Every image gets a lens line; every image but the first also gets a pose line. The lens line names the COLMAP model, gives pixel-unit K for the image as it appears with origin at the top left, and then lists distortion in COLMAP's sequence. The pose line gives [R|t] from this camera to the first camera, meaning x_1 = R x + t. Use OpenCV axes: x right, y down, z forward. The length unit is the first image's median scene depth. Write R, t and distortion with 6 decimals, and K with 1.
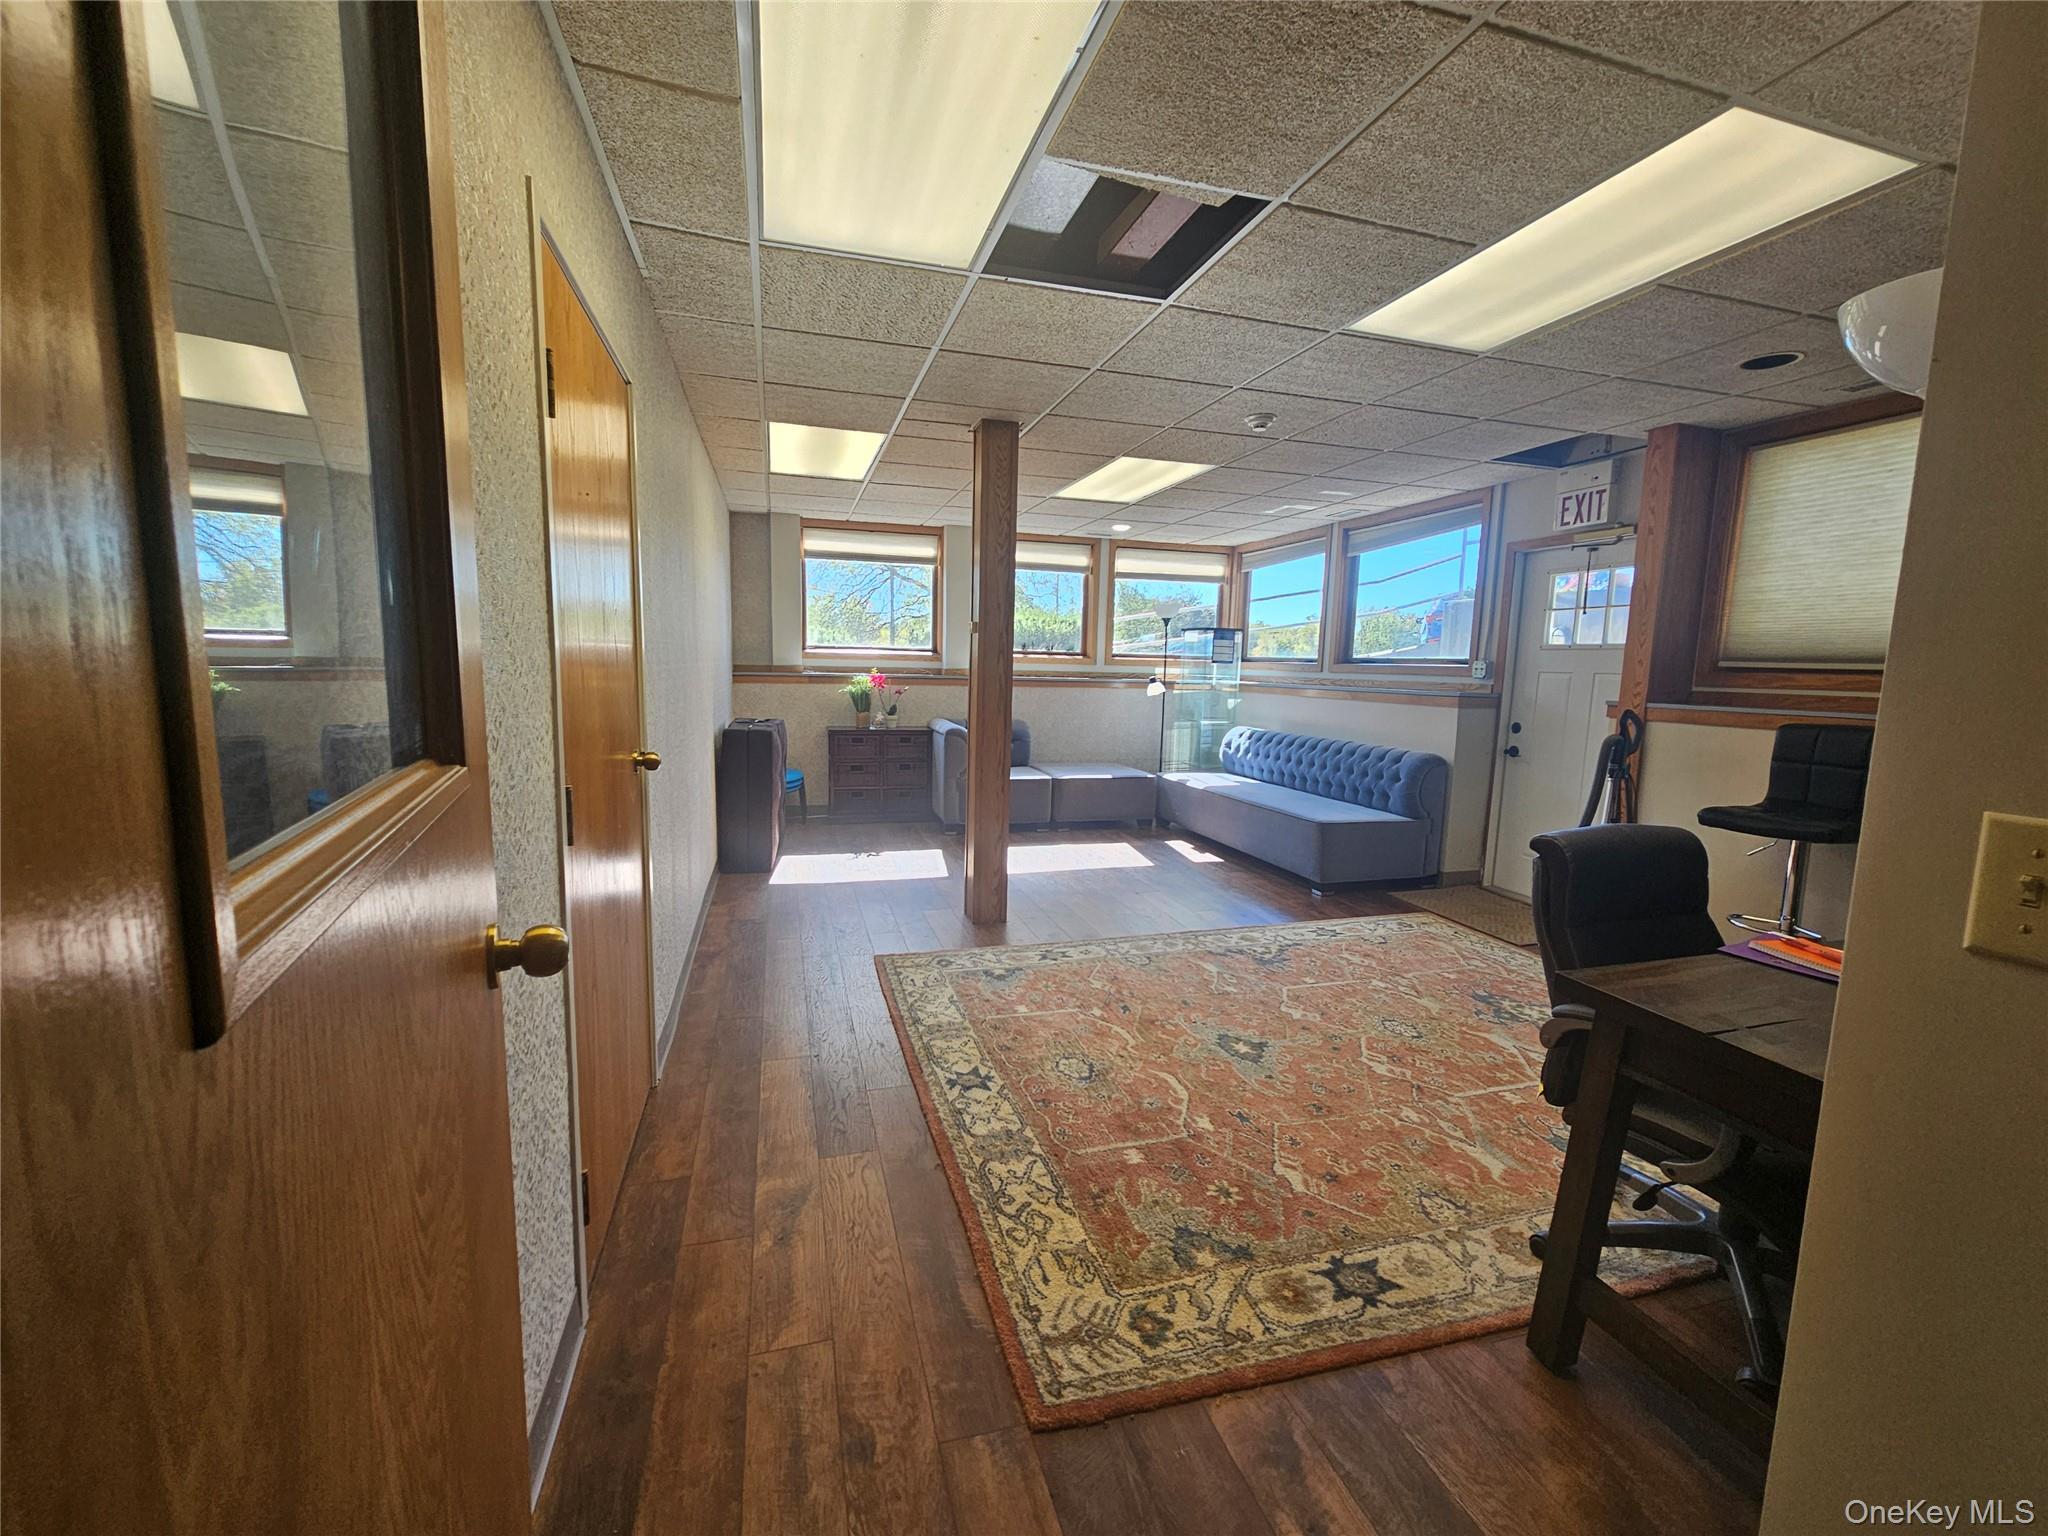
lens RADIAL K [[831.4, 0, 1004.9], [0, 831.4, 783.6], [0, 0, 1]] dist [-0.003853, 0.000203]
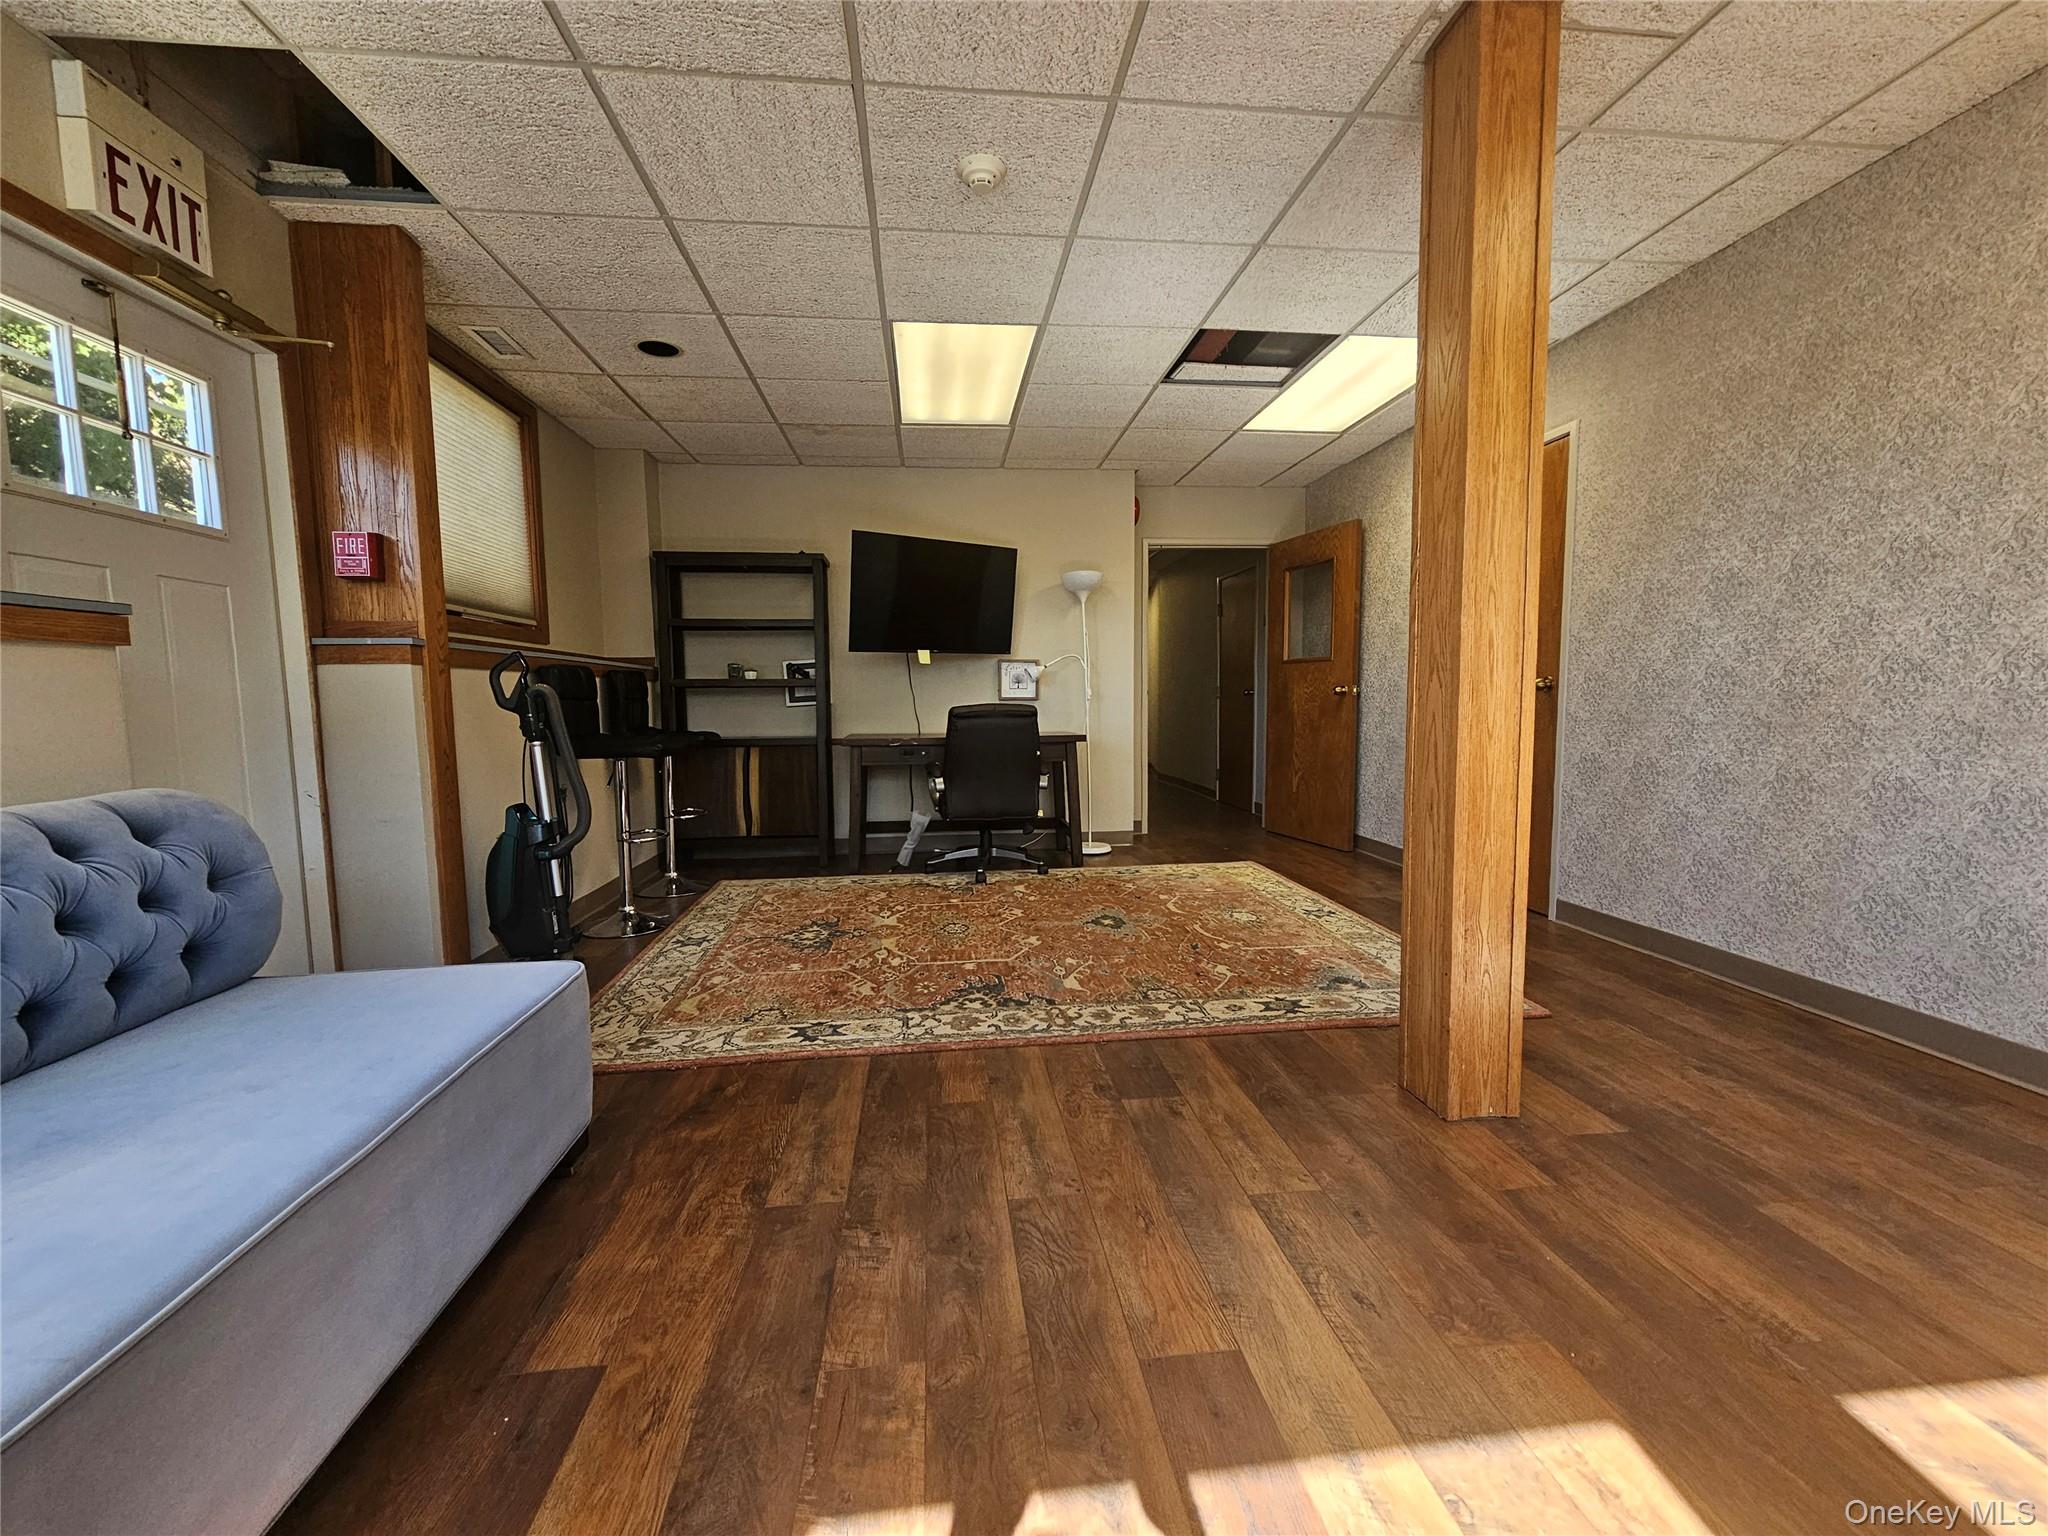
lens RADIAL K [[831.4, 0, 1023.1], [0, 831.4, 776.3], [0, 0, 1]] dist [-0.003853, 0.000203]
pose [[-0.987879, -0.023630, 0.153420, 0.150249], [0.014328, 0.970246, 0.241698, -0.134058], [-0.154566, 0.240966, -0.958146, 1.453297]]
